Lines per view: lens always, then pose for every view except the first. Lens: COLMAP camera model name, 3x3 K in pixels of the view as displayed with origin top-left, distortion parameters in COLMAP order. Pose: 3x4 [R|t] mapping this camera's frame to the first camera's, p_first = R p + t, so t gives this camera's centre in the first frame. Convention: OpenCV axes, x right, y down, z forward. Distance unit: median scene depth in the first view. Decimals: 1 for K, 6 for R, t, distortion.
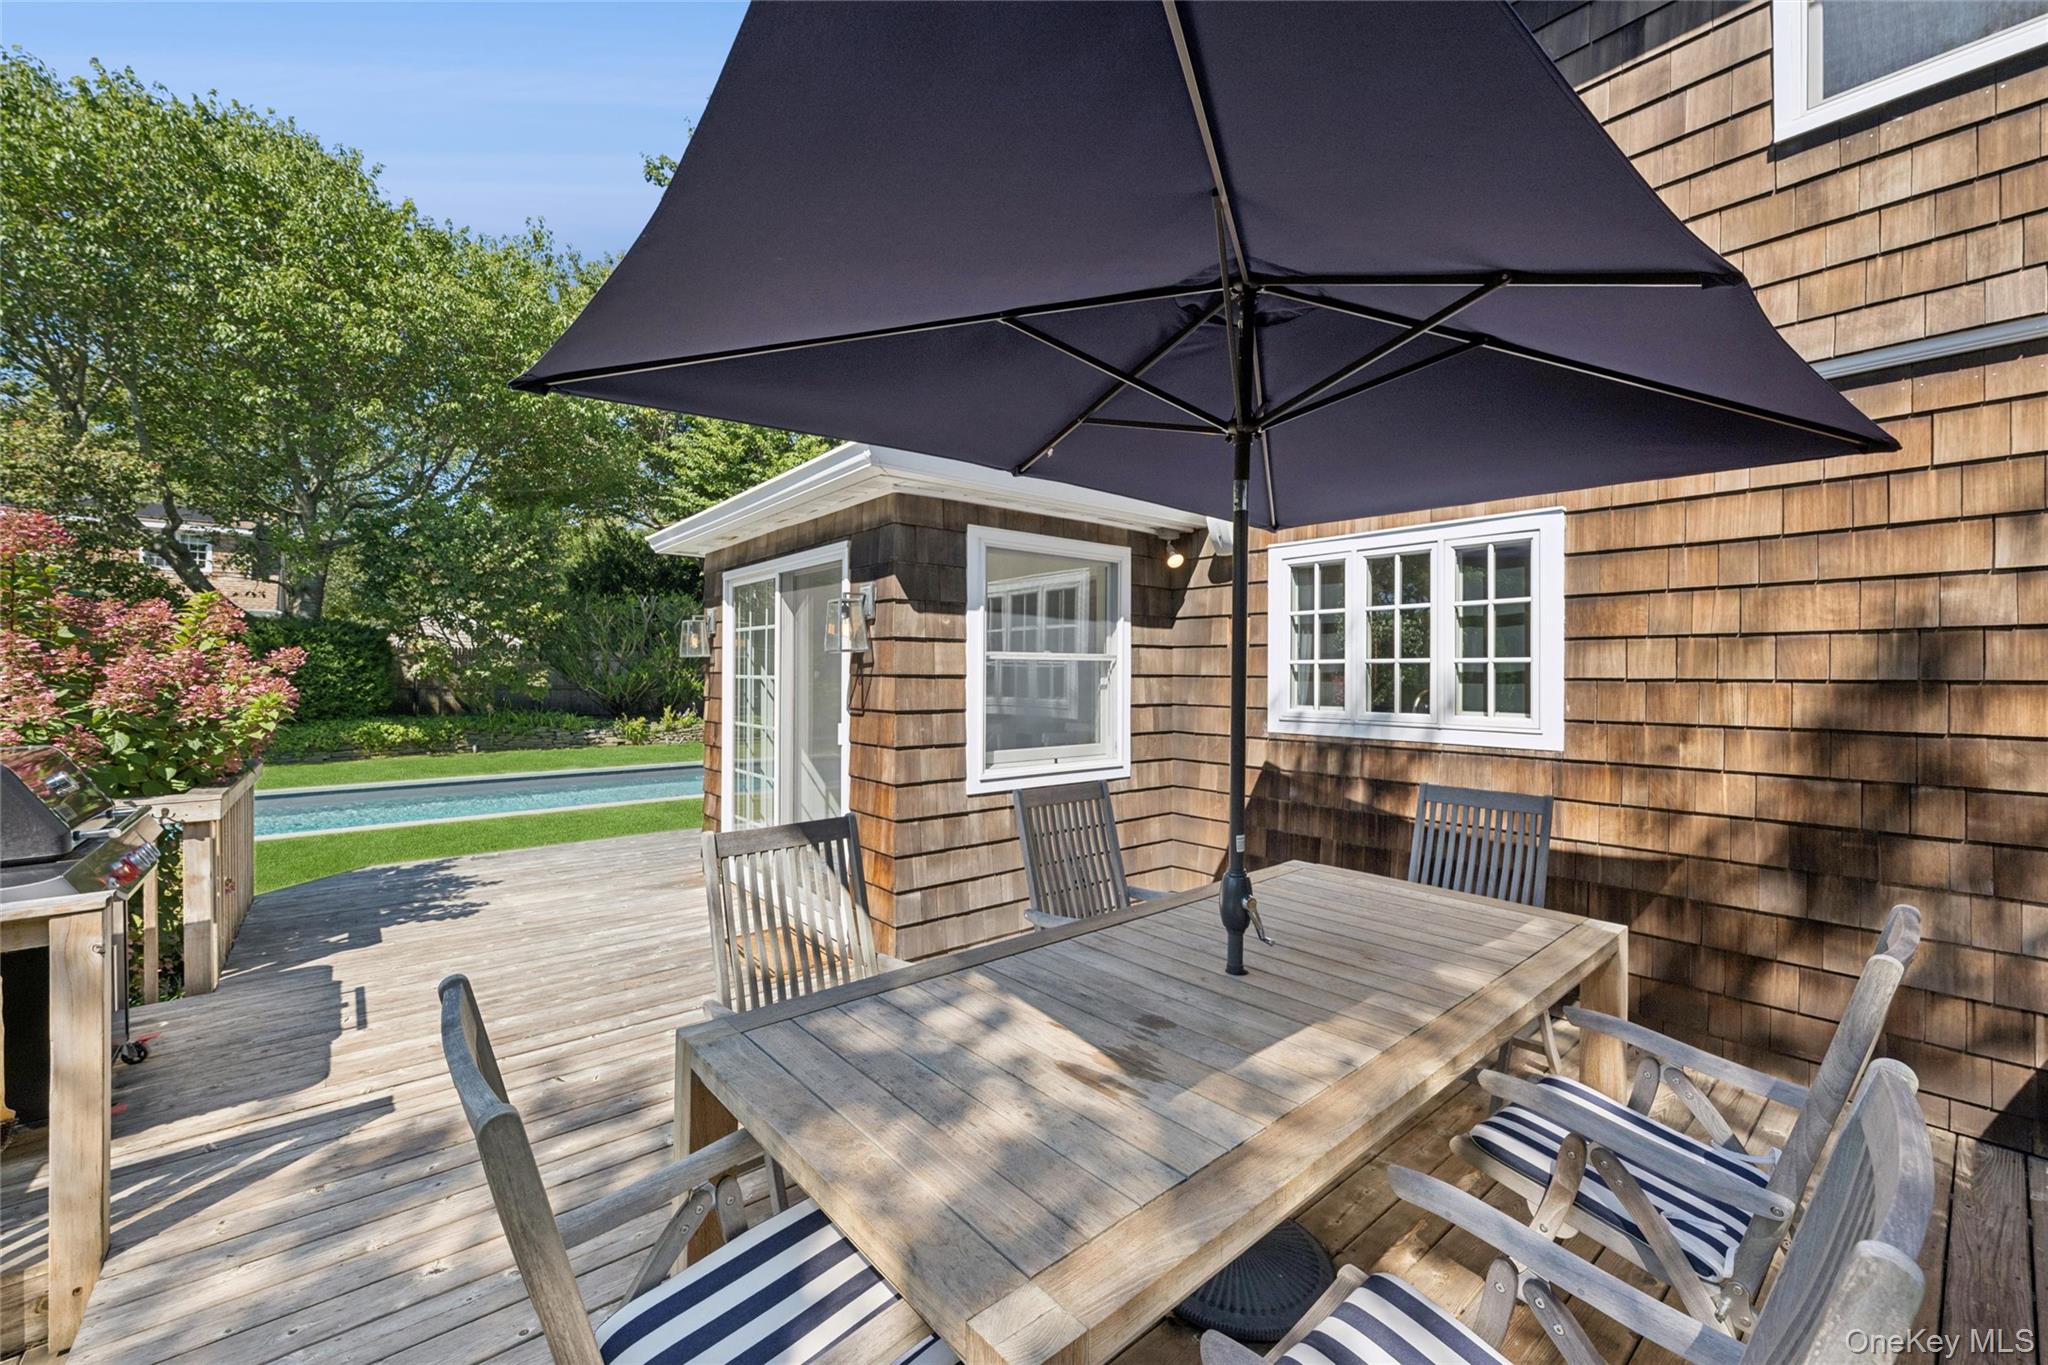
lens RADIAL K [[812.3, 0, 1020.1], [0, 812.3, 679.4], [0, 0, 1]] dist [0.000257, 0.000132]
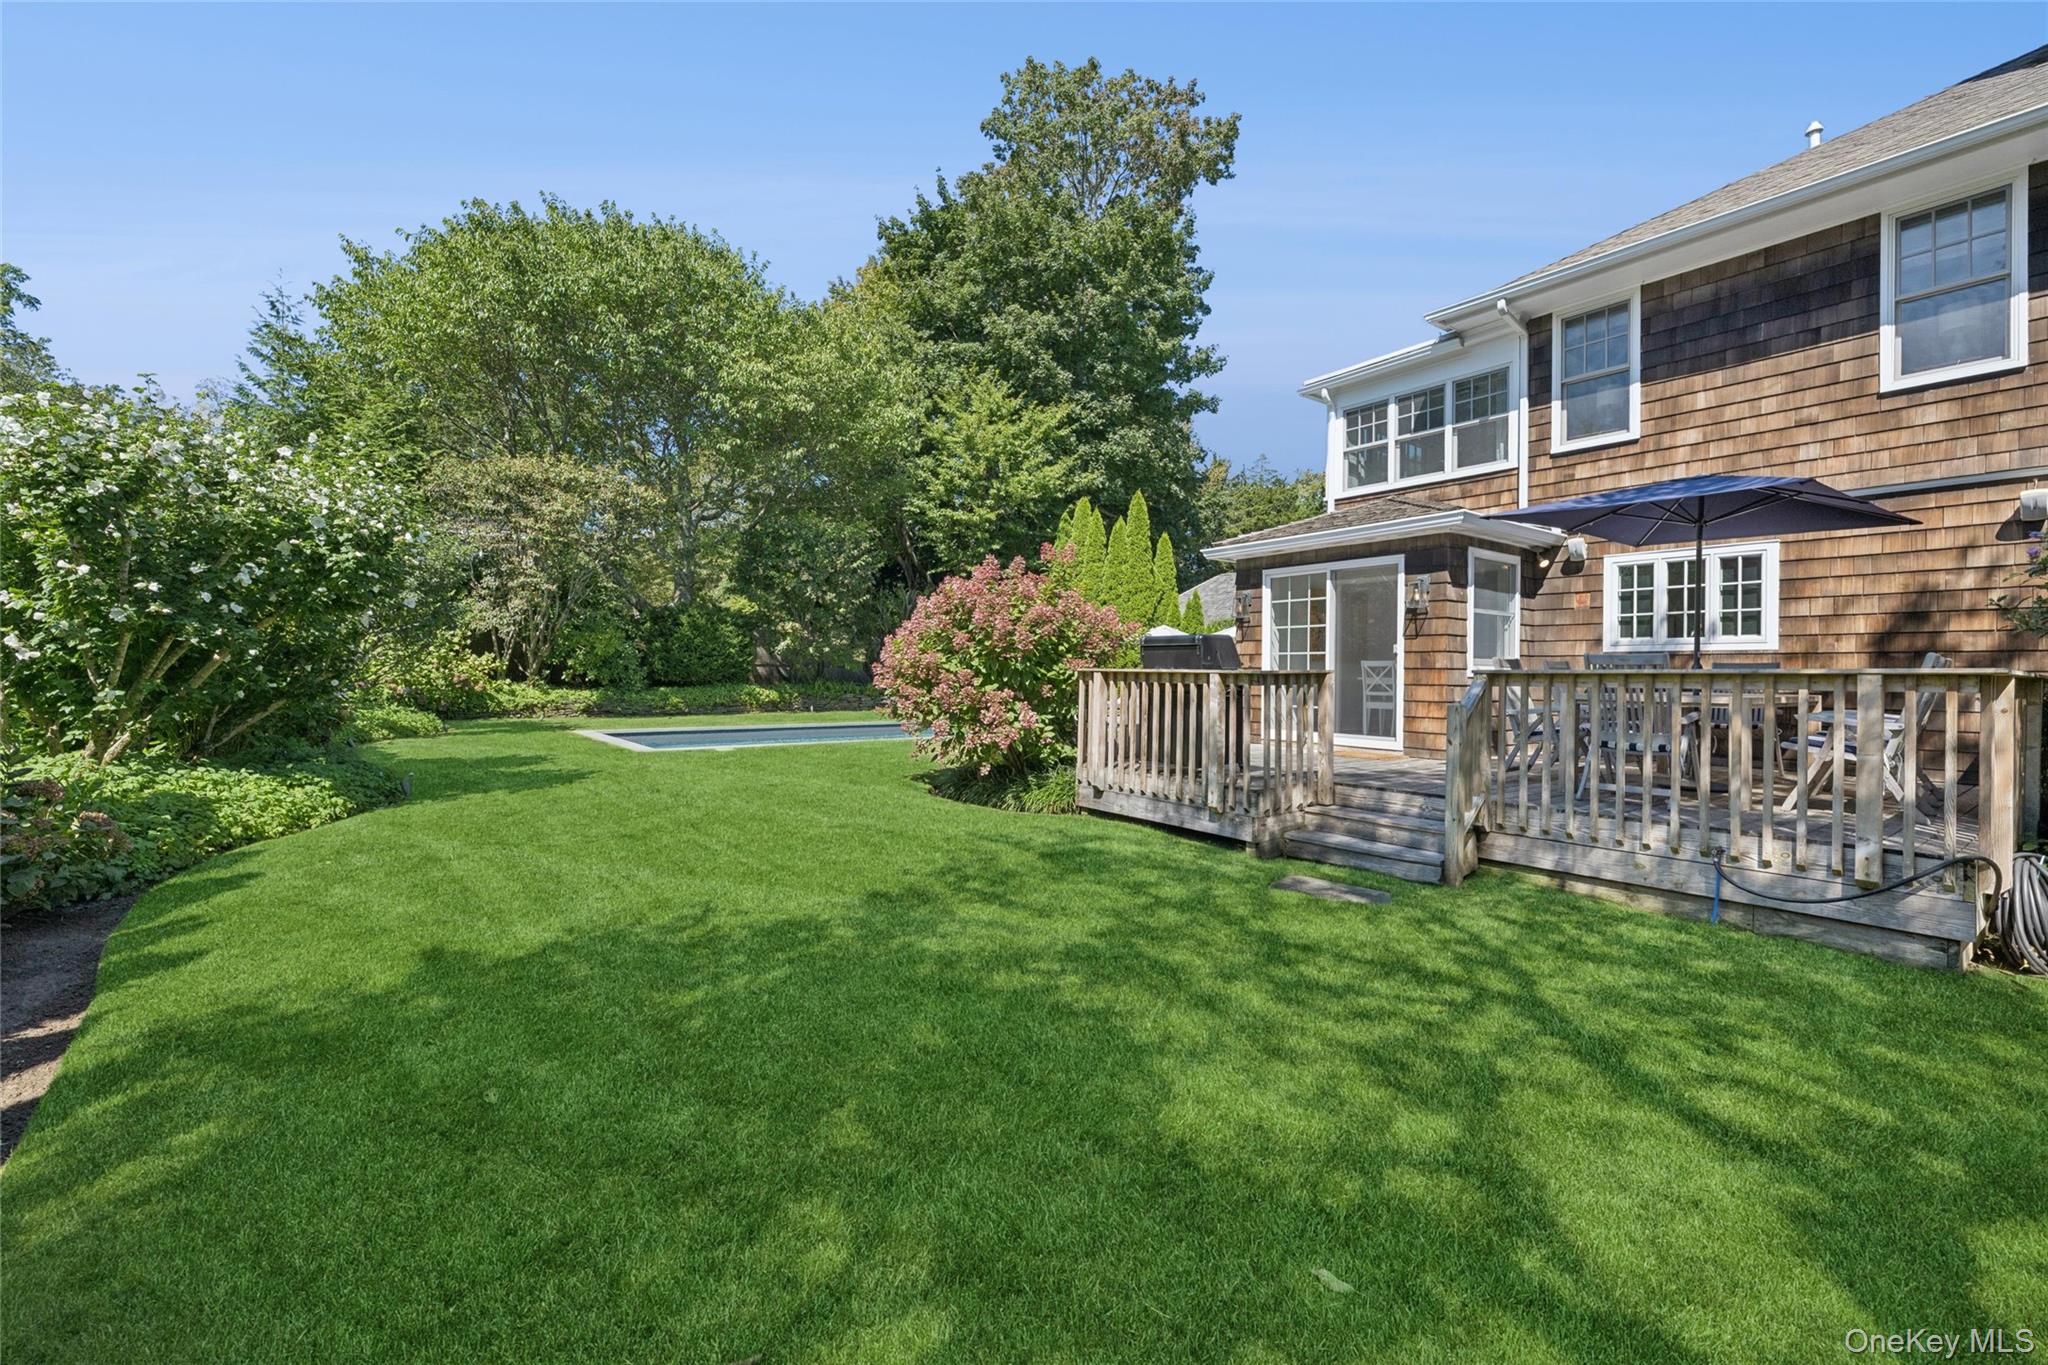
lens RADIAL K [[846.7, 0, 1007.3], [0, 846.7, 684.1], [0, 0, 1]] dist [0.000351, 0.000258]
pose [[0.998446, 0.007619, -0.055213, -1.148153], [-0.007570, 0.999971, 0.001105, 0.171940], [0.055220, -0.000685, 0.998474, -1.255968]]
